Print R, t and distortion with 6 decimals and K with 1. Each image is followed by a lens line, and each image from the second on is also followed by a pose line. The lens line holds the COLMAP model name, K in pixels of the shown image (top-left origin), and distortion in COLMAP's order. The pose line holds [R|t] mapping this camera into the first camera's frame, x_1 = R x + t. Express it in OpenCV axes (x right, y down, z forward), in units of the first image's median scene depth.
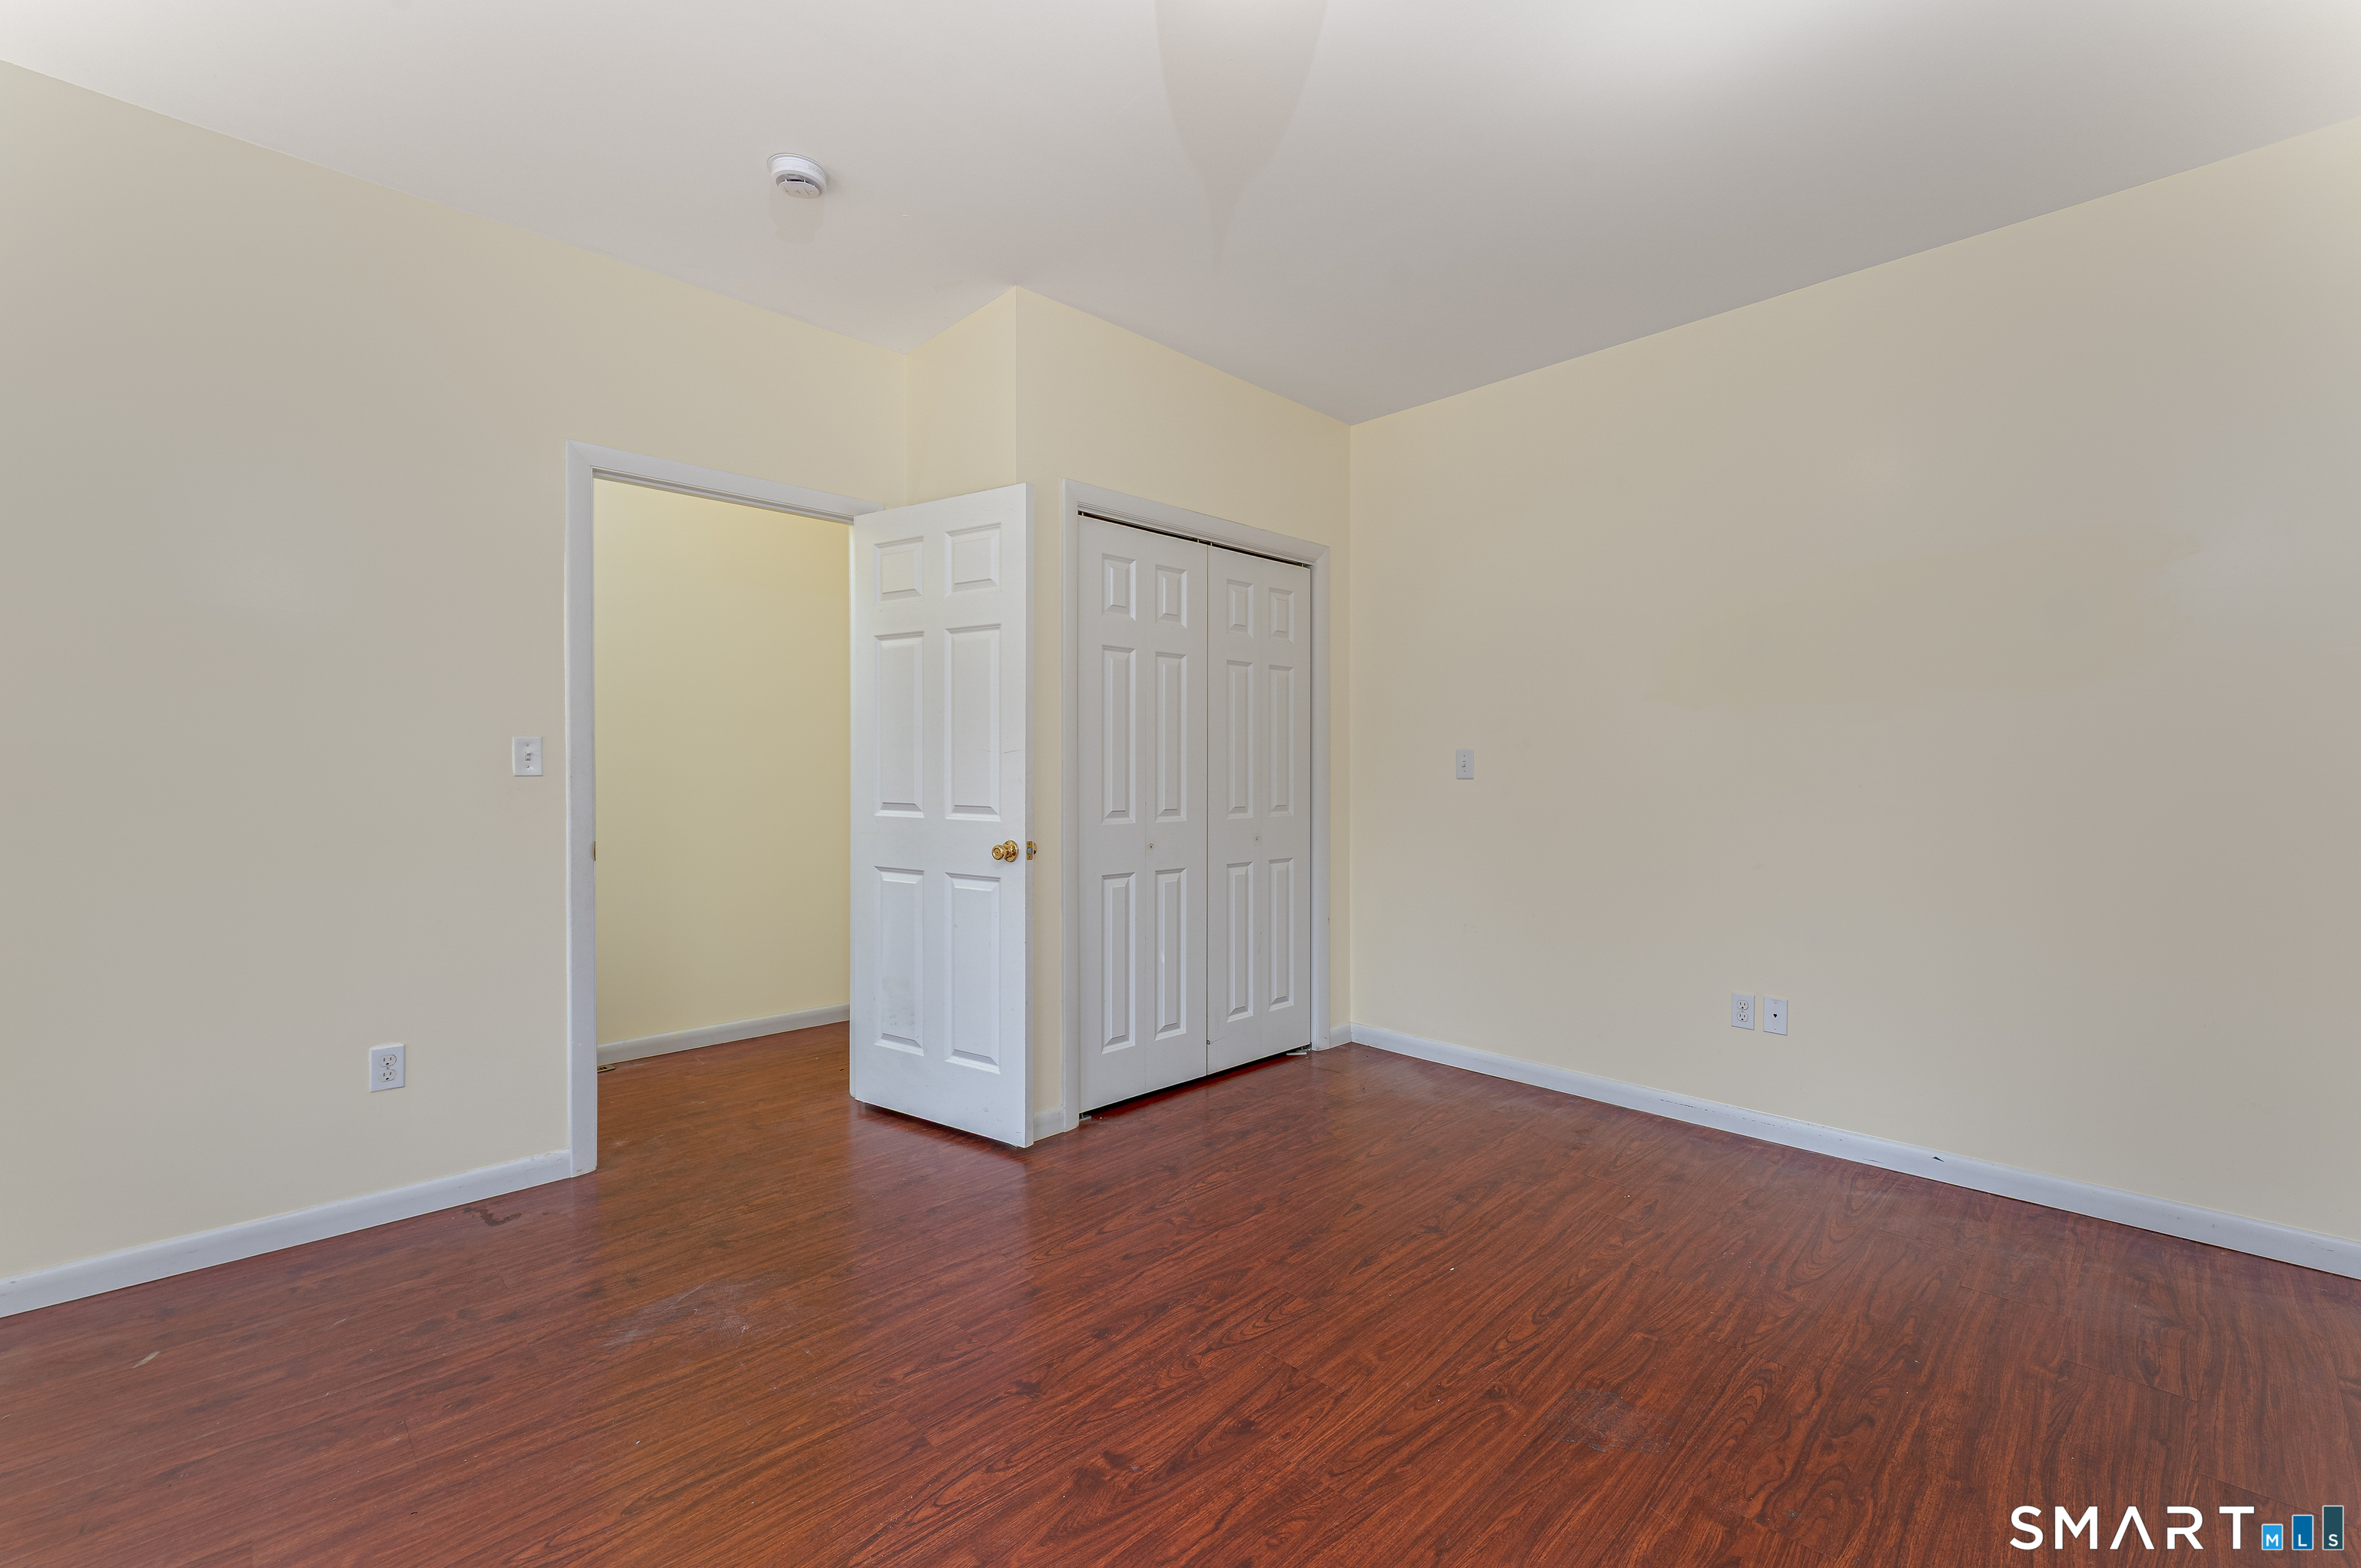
lens RADIAL K [[947.4, 0, 1202.3], [0, 947.4, 785.4], [0, 0, 1]] dist [-0.010607, -0.000995]
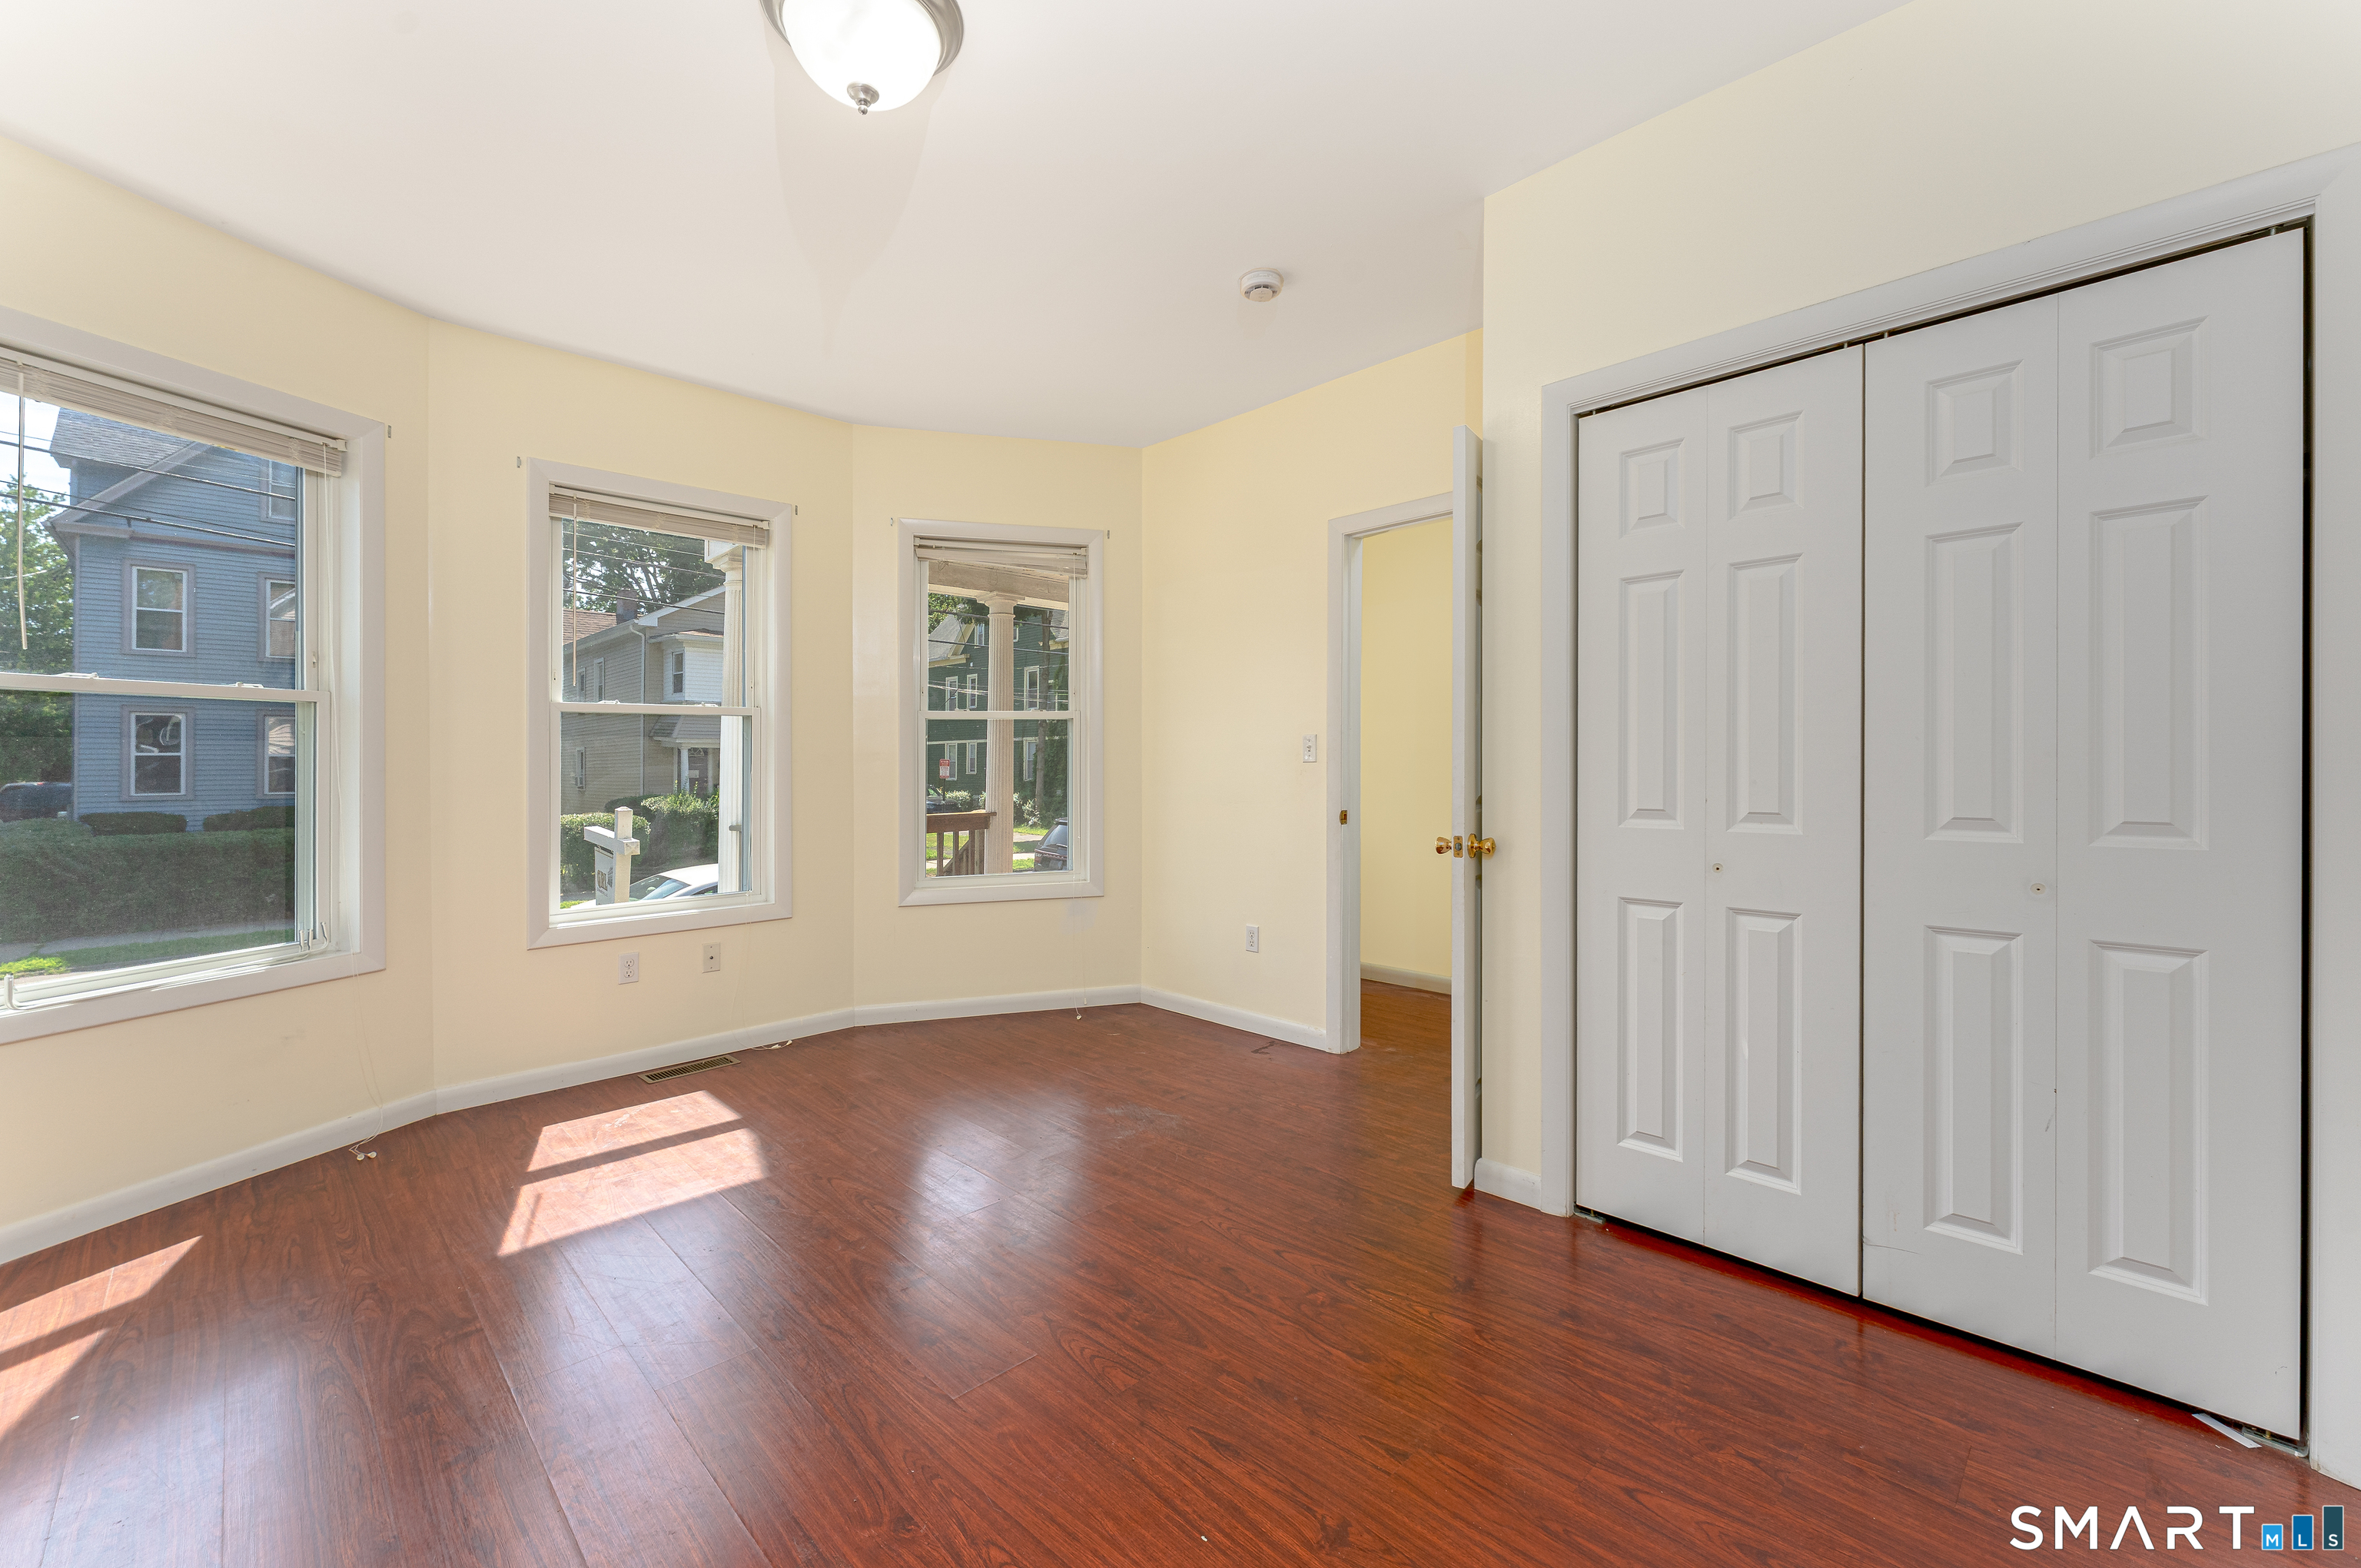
lens RADIAL K [[947.4, 0, 1176.3], [0, 947.4, 760.4], [0, 0, 1]] dist [-0.010607, -0.000995]
pose [[0.030263, 0.005366, -0.999528, 0.762049], [-0.012611, 0.999908, 0.004987, -0.007957], [0.999462, 0.012454, 0.030328, 0.820189]]
